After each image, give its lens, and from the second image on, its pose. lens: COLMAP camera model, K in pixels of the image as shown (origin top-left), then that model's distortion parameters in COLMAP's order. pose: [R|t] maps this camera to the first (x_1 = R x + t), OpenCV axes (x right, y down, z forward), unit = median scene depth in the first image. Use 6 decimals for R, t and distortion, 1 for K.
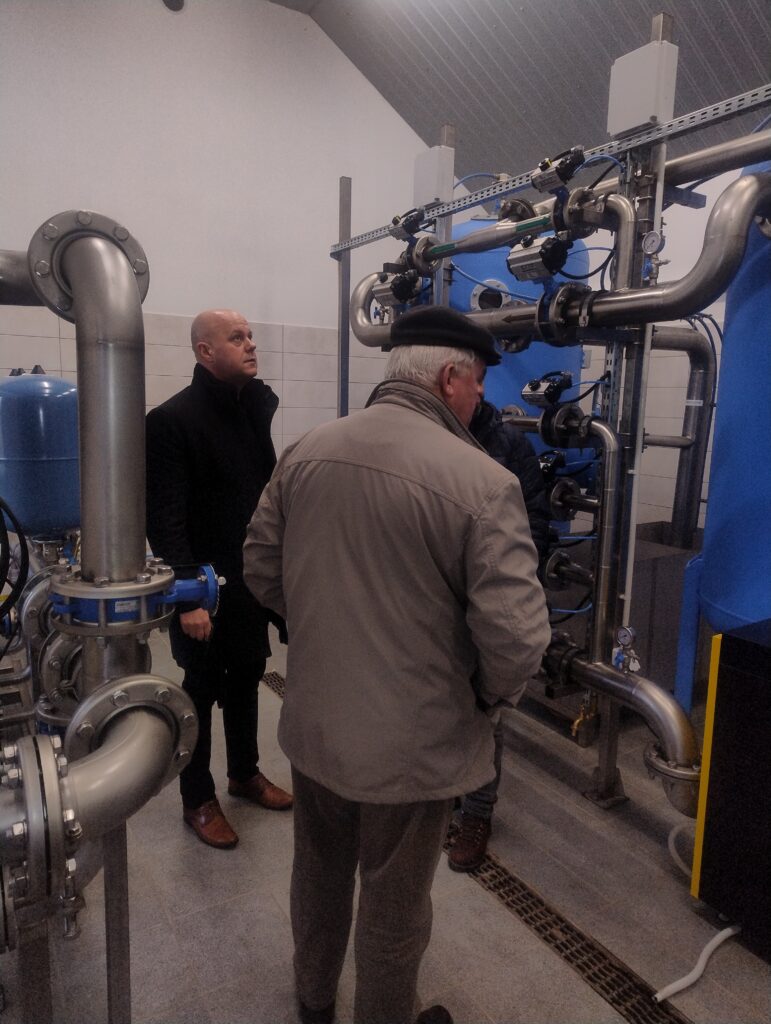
lens RADIAL K [[706.8, 0, 385.1], [0, 706.8, 507.5], [0, 0, 1]] dist [0.008951, -0.004278]
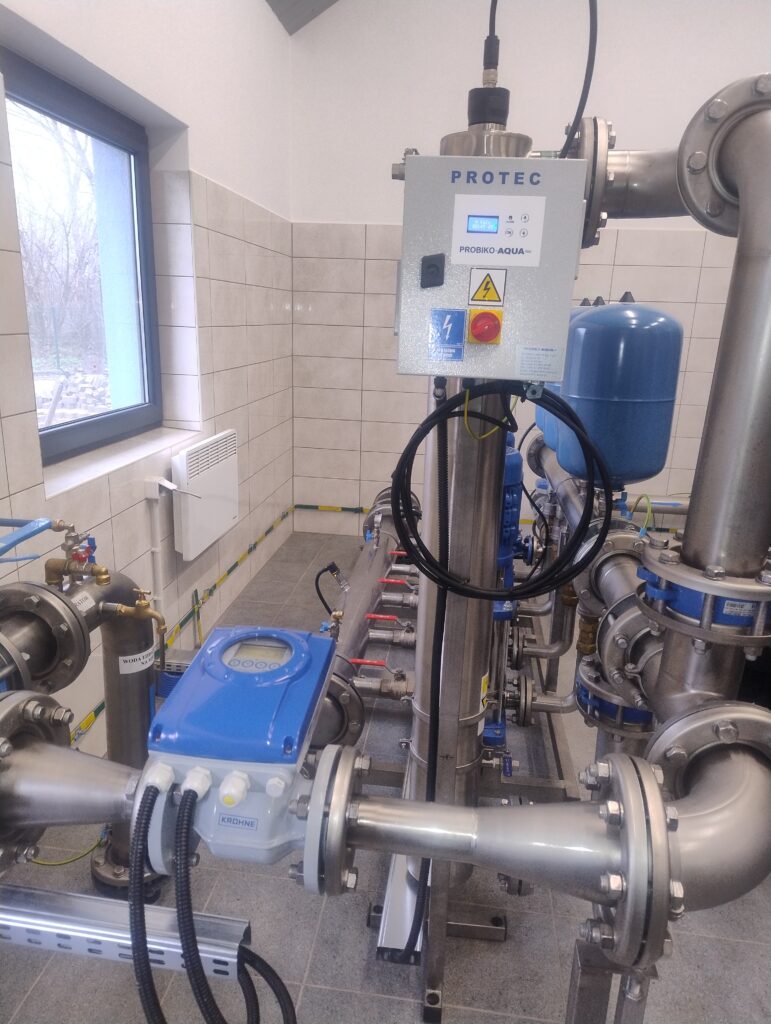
lens RADIAL K [[706.8, 0, 383.9], [0, 706.8, 513.7], [0, 0, 1]] dist [0.008951, -0.004278]
pose [[0.776714, 0.174097, -0.605314, -0.215452], [-0.111481, 0.983866, 0.139927, -0.026838], [0.619909, -0.041202, 0.783591, 0.159204]]
